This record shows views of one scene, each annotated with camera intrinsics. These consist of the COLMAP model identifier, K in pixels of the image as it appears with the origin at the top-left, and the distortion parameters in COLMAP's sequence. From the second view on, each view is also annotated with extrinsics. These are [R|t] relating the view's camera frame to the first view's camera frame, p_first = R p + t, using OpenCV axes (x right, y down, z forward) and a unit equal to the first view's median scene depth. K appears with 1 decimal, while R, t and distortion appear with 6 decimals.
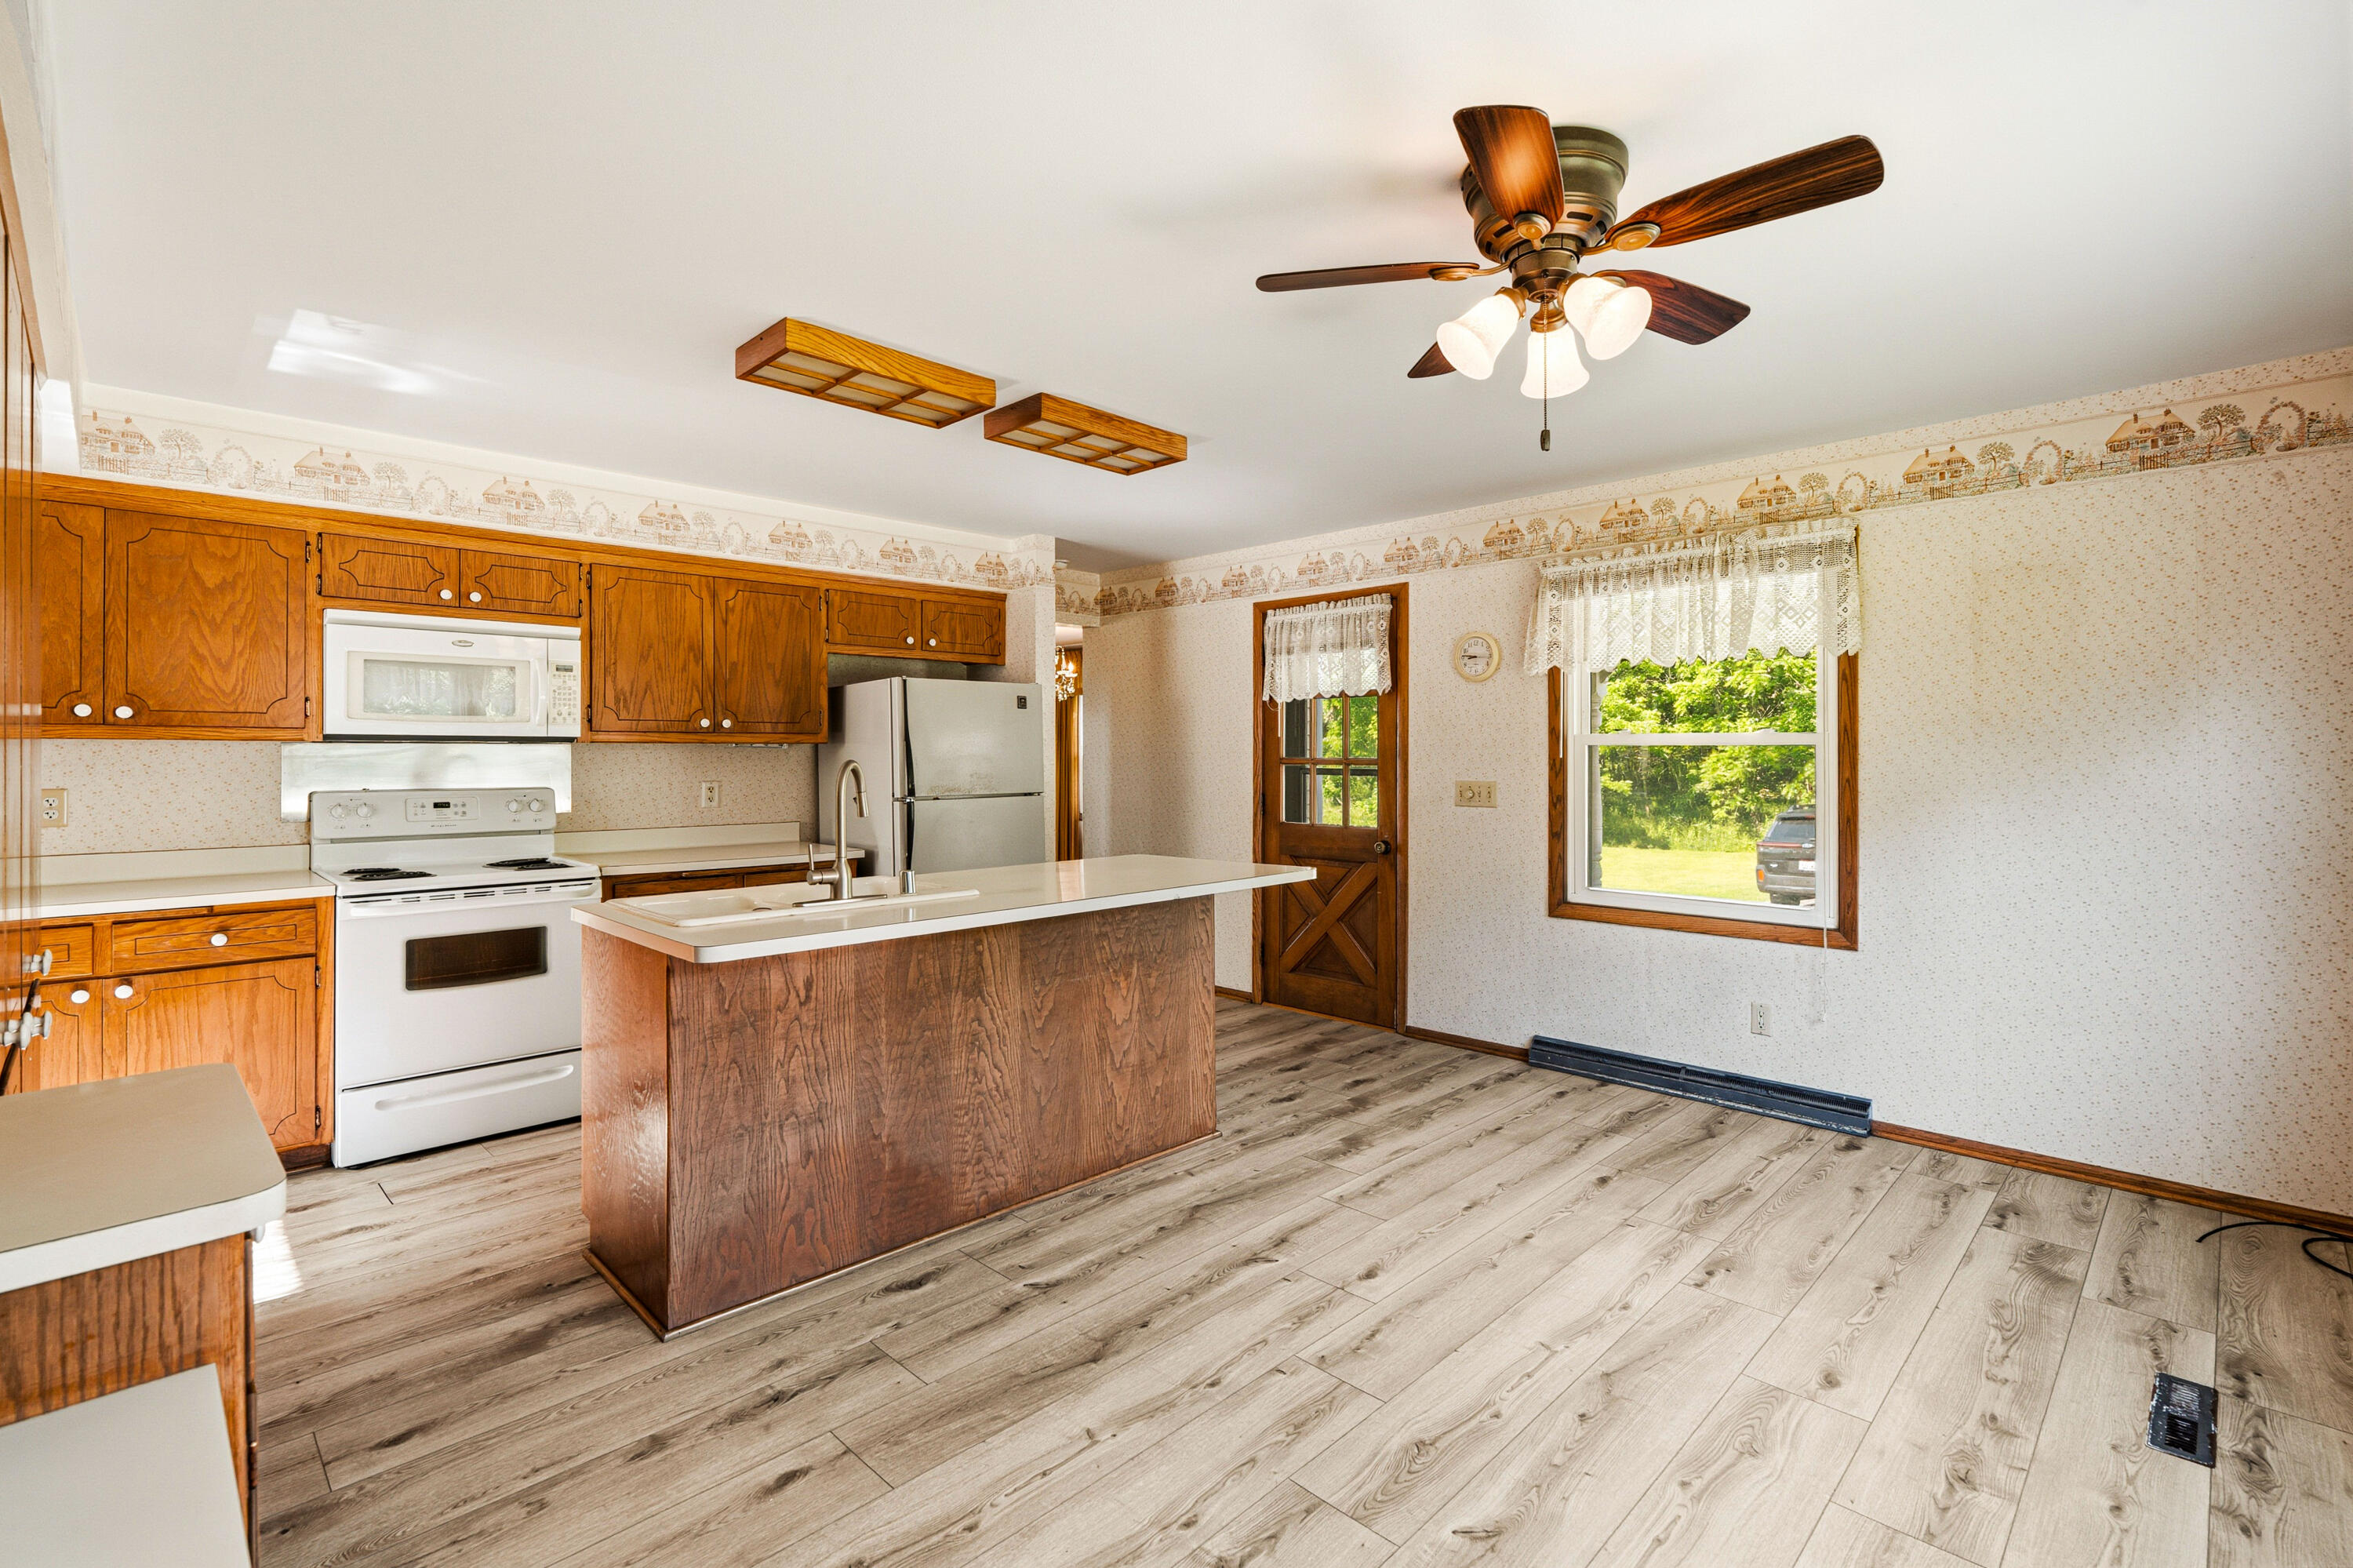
lens RADIAL K [[1064.5, 0, 1190.5], [0, 1064.5, 751.7], [0, 0, 1]] dist [-0.003544, 0.001054]
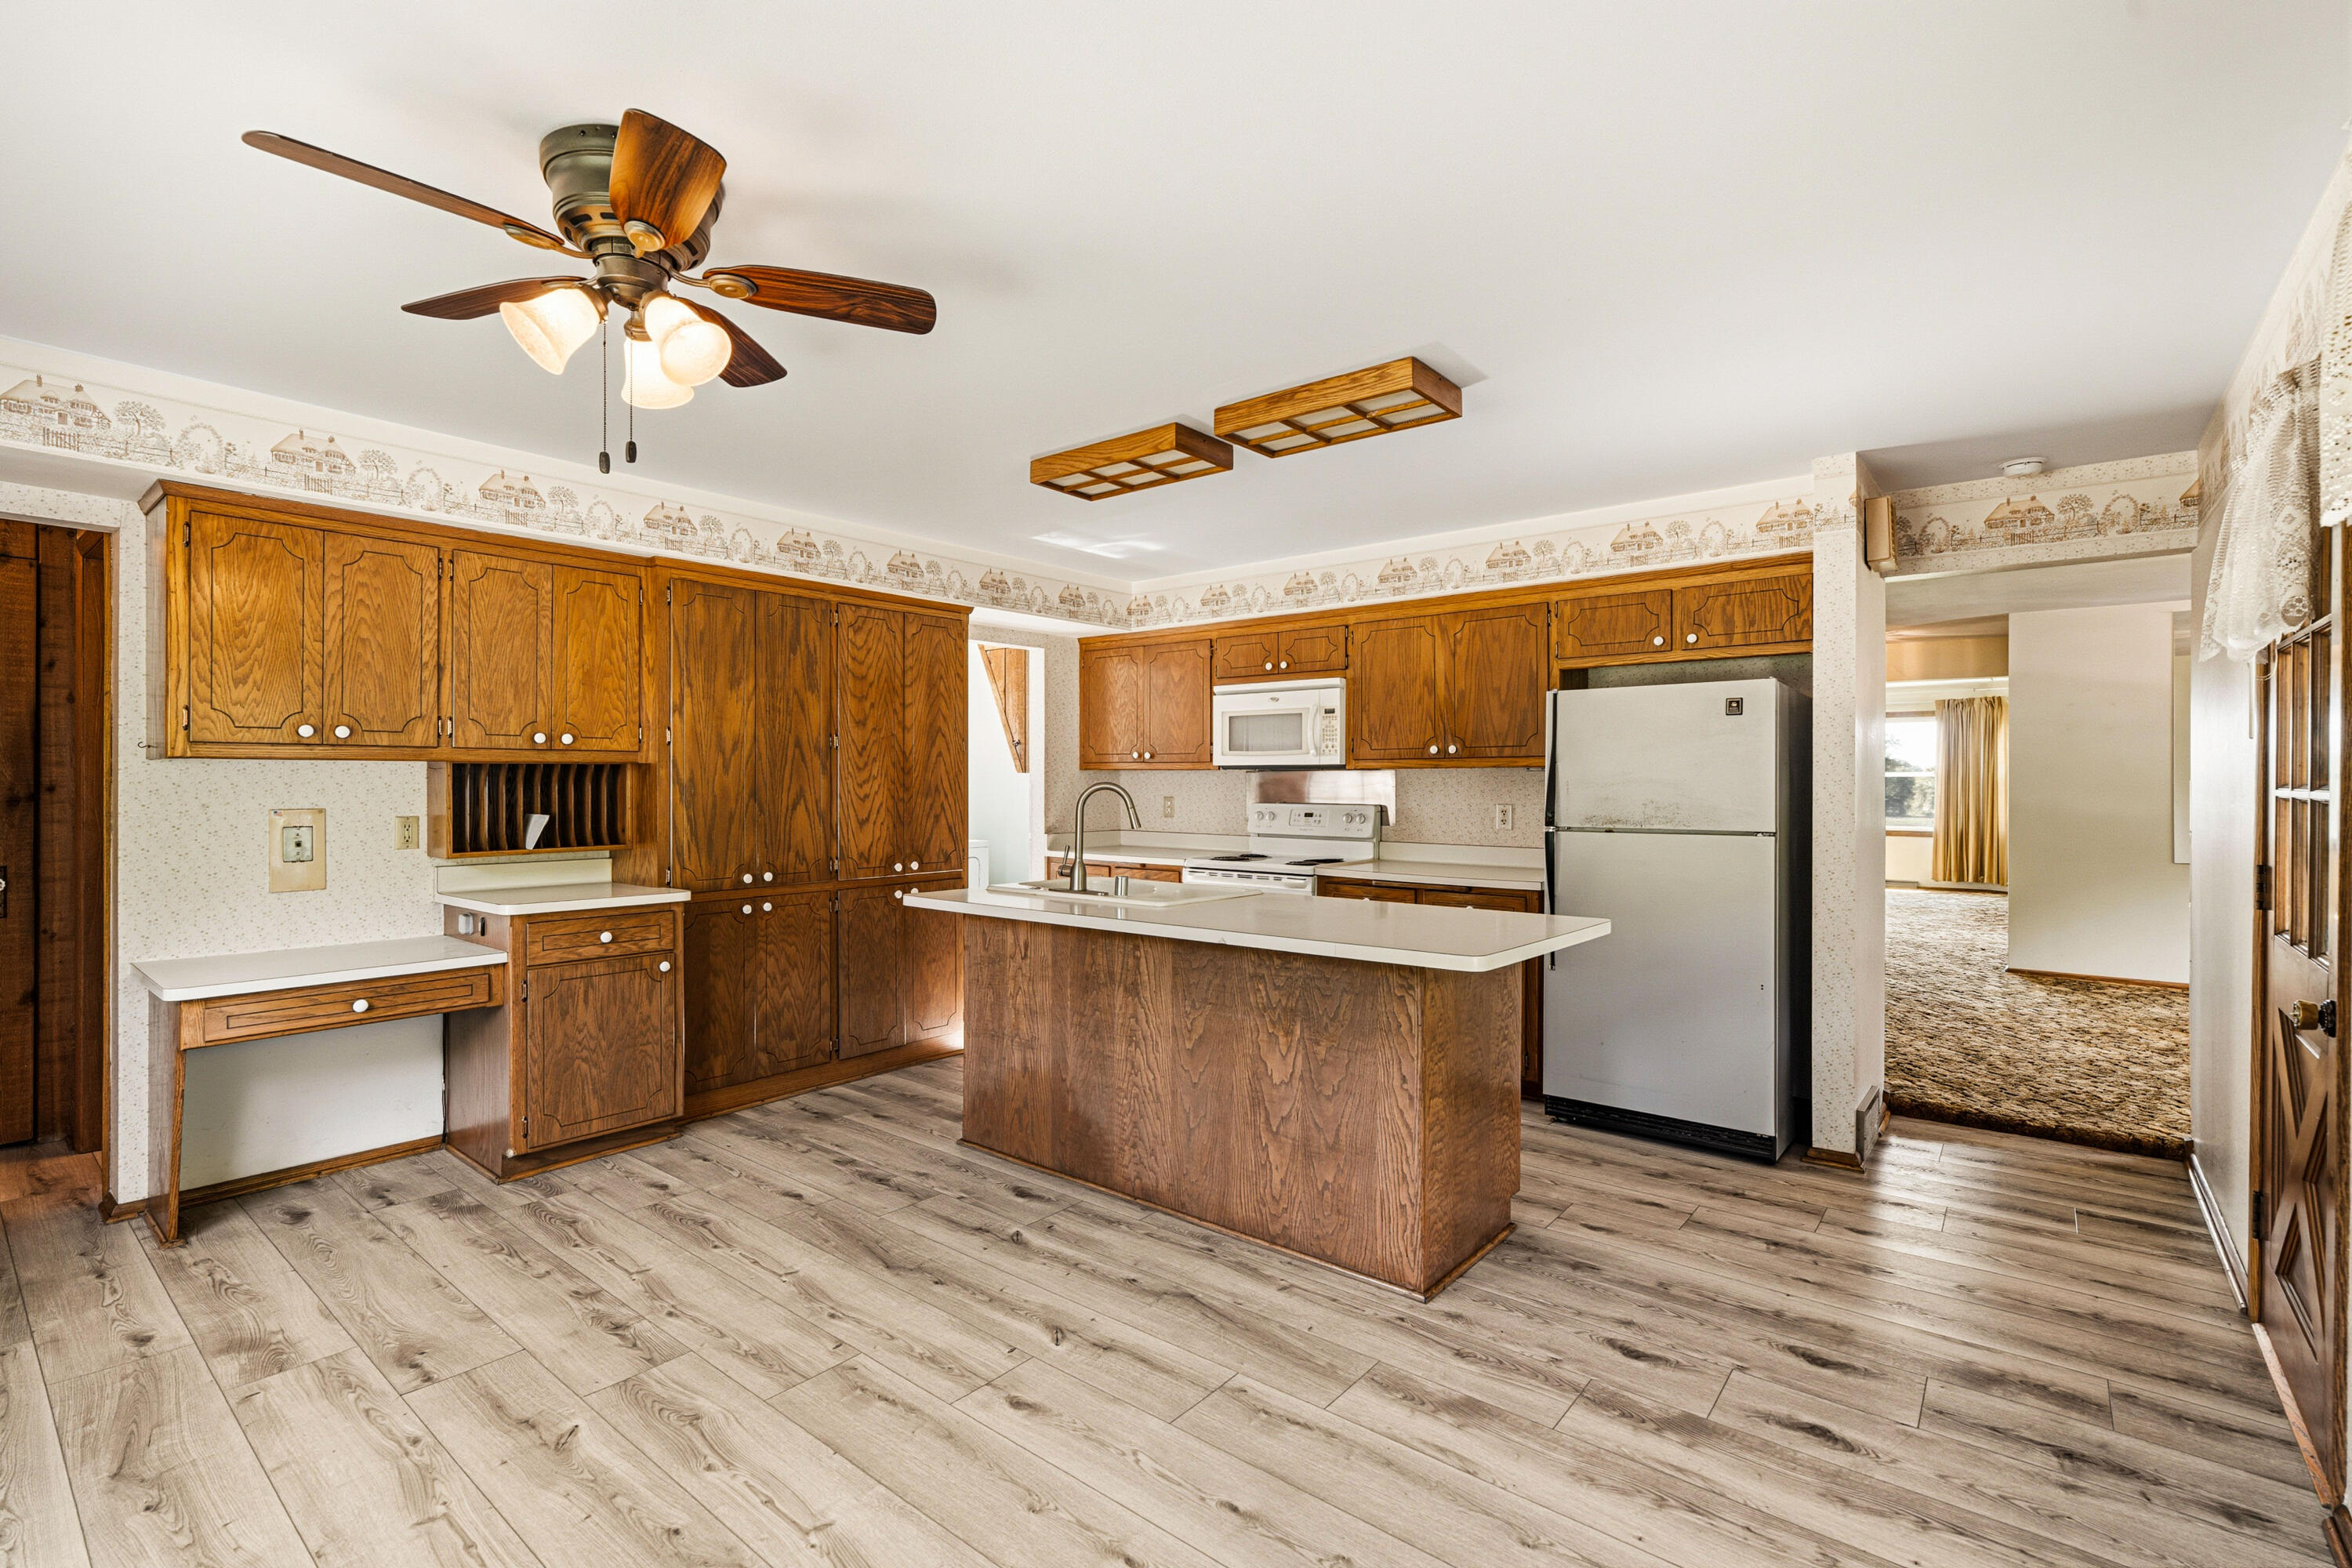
lens RADIAL K [[1064.0, 0, 1176.6], [0, 1064.0, 784.2], [0, 0, 1]] dist [-0.003544, 0.001054]
pose [[0.092941, 0.005013, -0.995659, 0.817068], [0.001639, 0.999985, 0.005187, 0.003395], [0.995670, -0.002114, 0.092932, 0.852373]]
